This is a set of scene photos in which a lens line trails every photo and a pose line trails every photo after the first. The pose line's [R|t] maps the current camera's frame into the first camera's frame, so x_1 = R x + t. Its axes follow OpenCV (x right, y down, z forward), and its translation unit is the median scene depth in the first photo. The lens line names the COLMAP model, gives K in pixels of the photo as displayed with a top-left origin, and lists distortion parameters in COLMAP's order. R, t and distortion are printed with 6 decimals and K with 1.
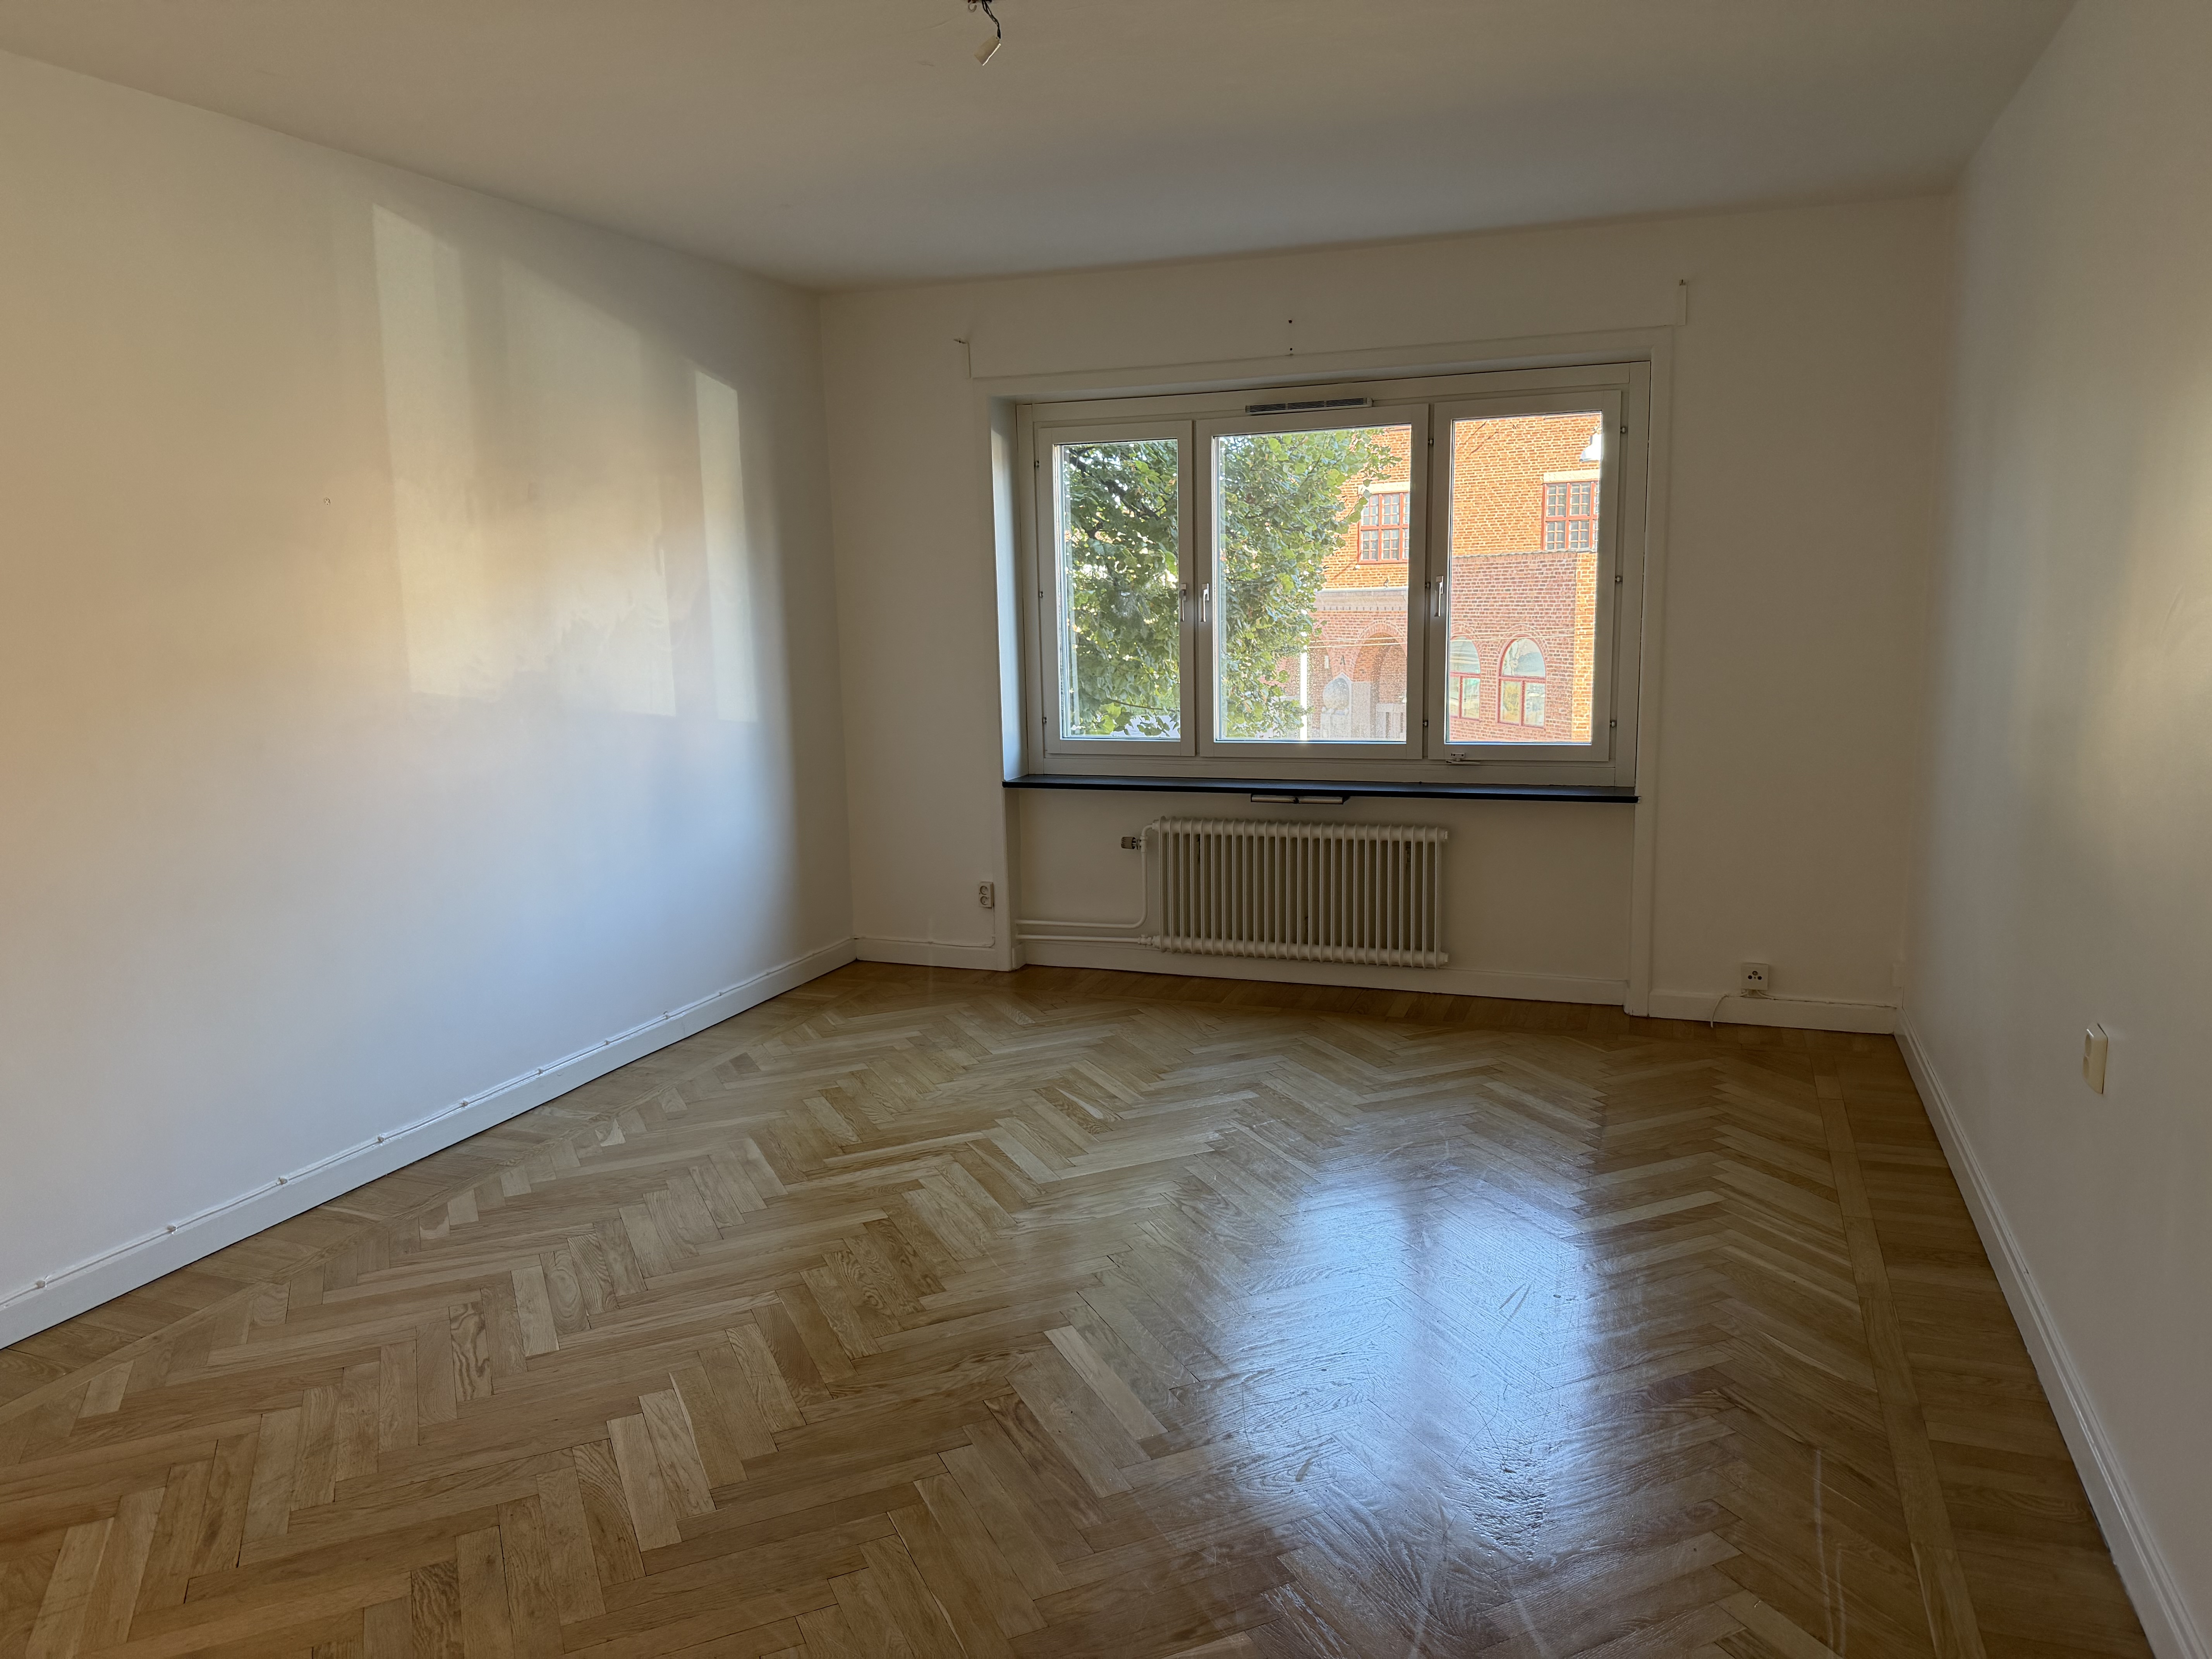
lens RADIAL K [[1538.7, 0, 1104.2], [0, 1538.7, 835.7], [0, 0, 1]] dist [-0.023258, -0.008305]
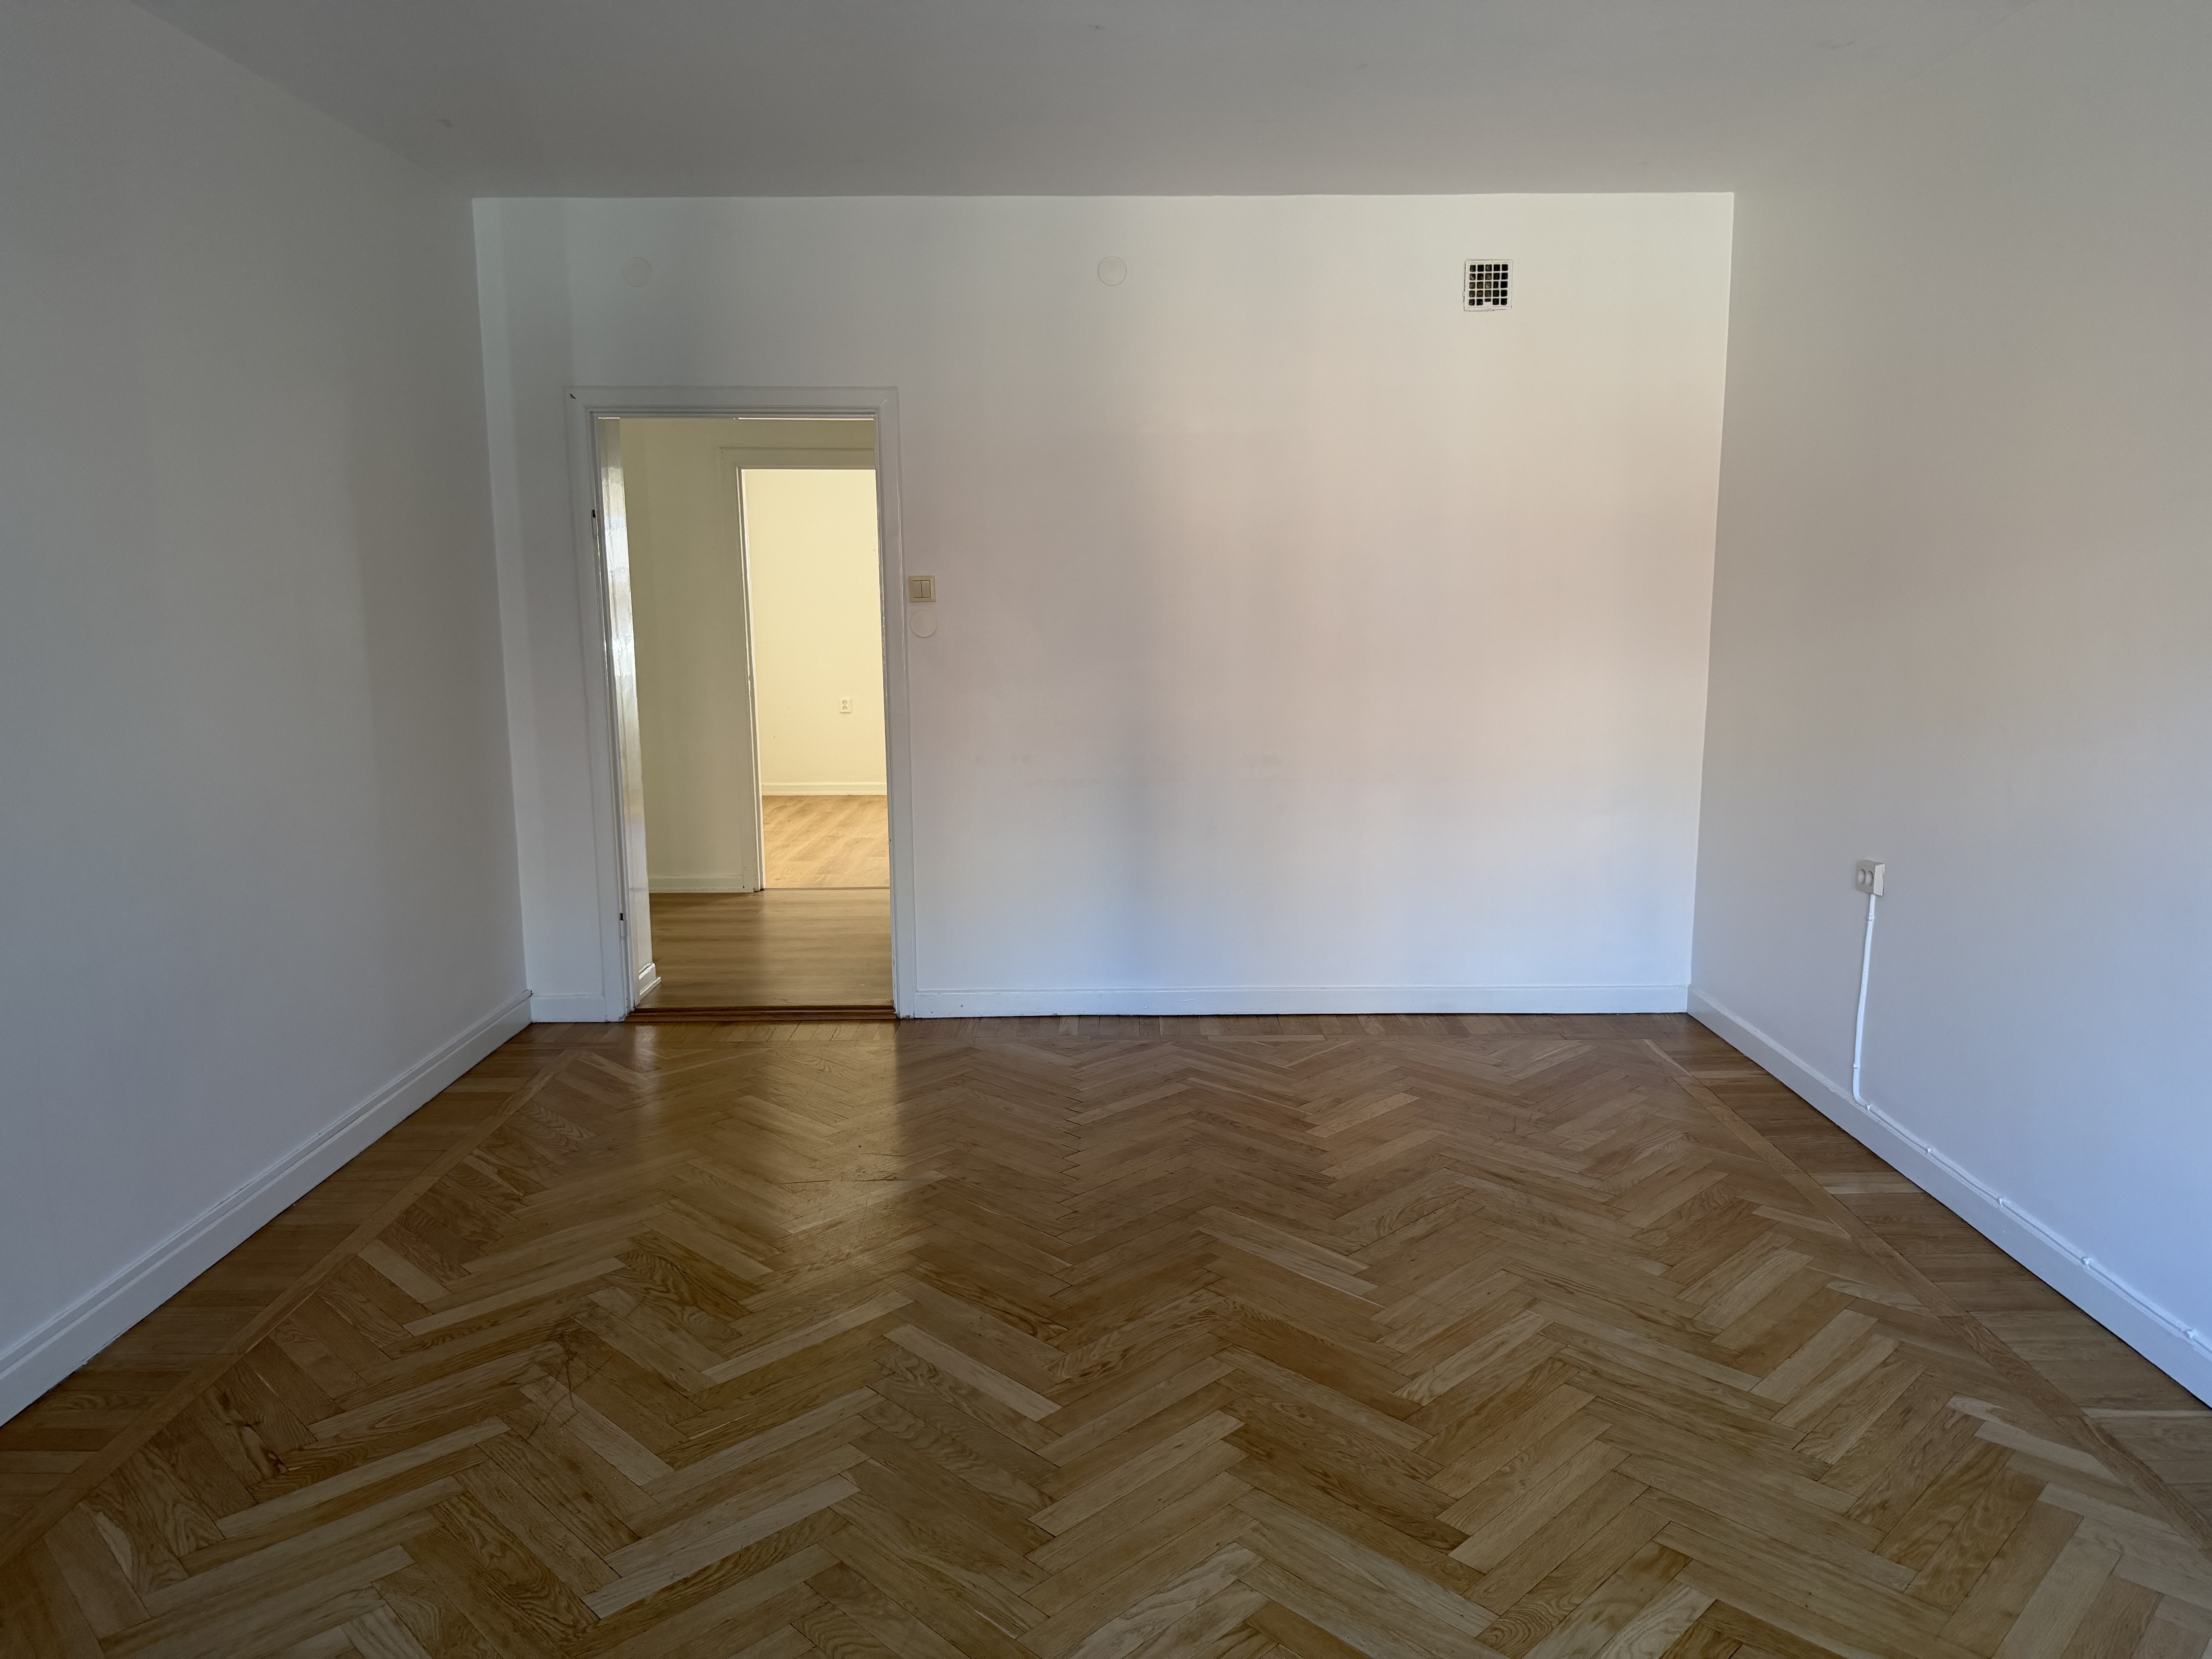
lens RADIAL K [[1538.7, 0, 1106.9], [0, 1538.7, 831.4], [0, 0, 1]] dist [-0.023258, -0.008305]
pose [[-0.939539, 0.078232, -0.333387, 0.202360], [-0.029903, 0.951093, 0.307453, -0.252881], [0.341135, 0.298833, -0.891250, 1.711906]]
